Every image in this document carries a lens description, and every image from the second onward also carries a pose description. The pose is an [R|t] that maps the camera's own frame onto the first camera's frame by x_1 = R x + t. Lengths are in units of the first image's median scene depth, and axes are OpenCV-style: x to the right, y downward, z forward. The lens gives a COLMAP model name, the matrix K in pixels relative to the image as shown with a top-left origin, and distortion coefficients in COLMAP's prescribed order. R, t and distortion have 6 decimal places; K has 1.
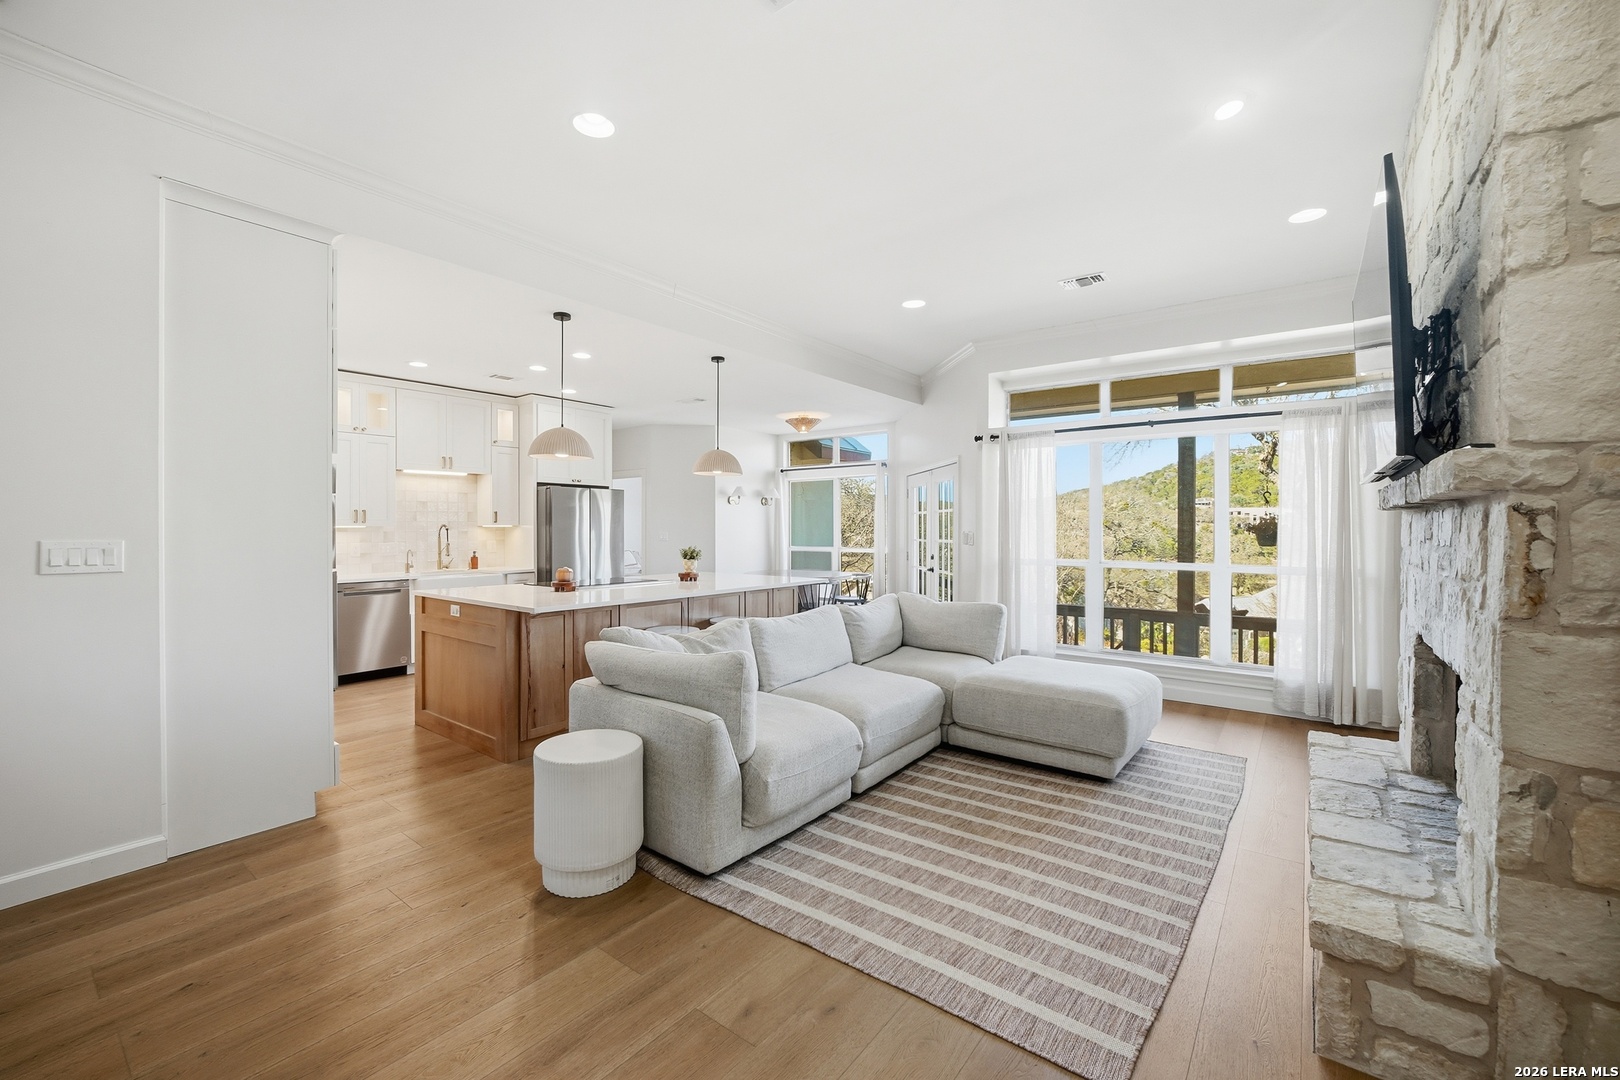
lens RADIAL K [[667.6, 0, 799.2], [0, 667.6, 527.4], [0, 0, 1]] dist [-0.027025, 0.006840]
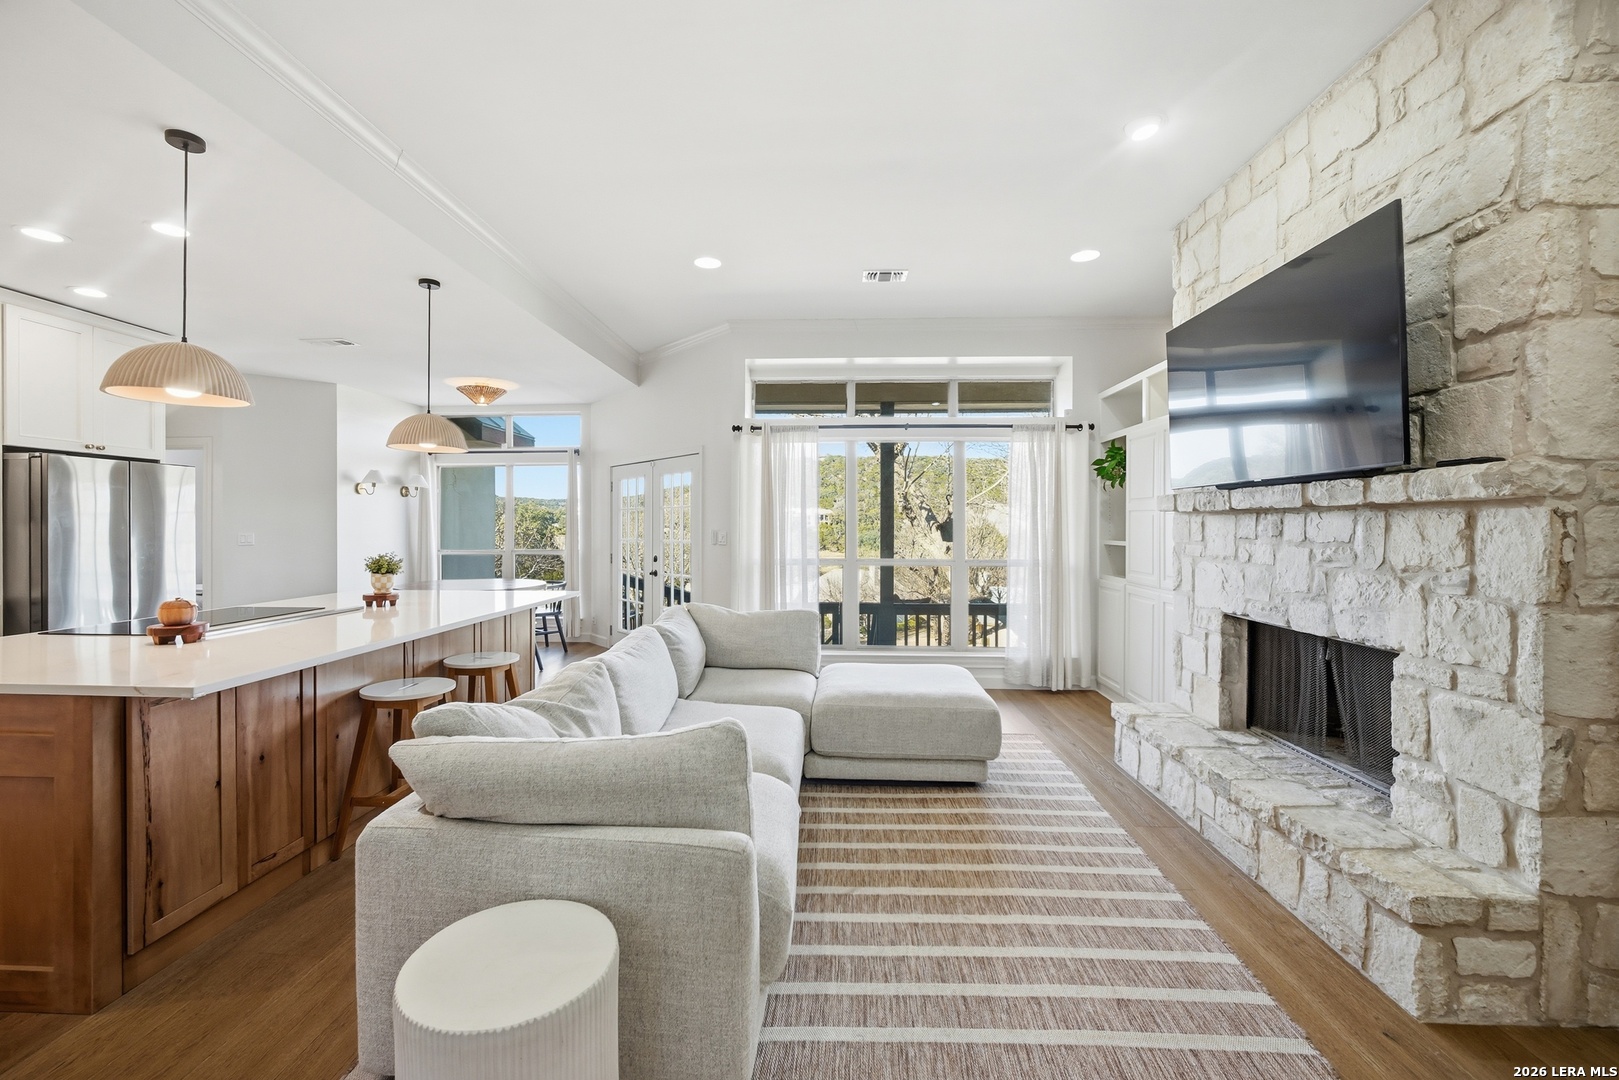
lens RADIAL K [[667.5, 0, 803.8], [0, 667.5, 524.6], [0, 0, 1]] dist [-0.025950, 0.006205]
pose [[0.821626, 0.000682, 0.570027, -0.242304], [-0.000310, 1.000000, -0.000749, -0.001382], [-0.570028, 0.000438, 0.821625, 0.265642]]
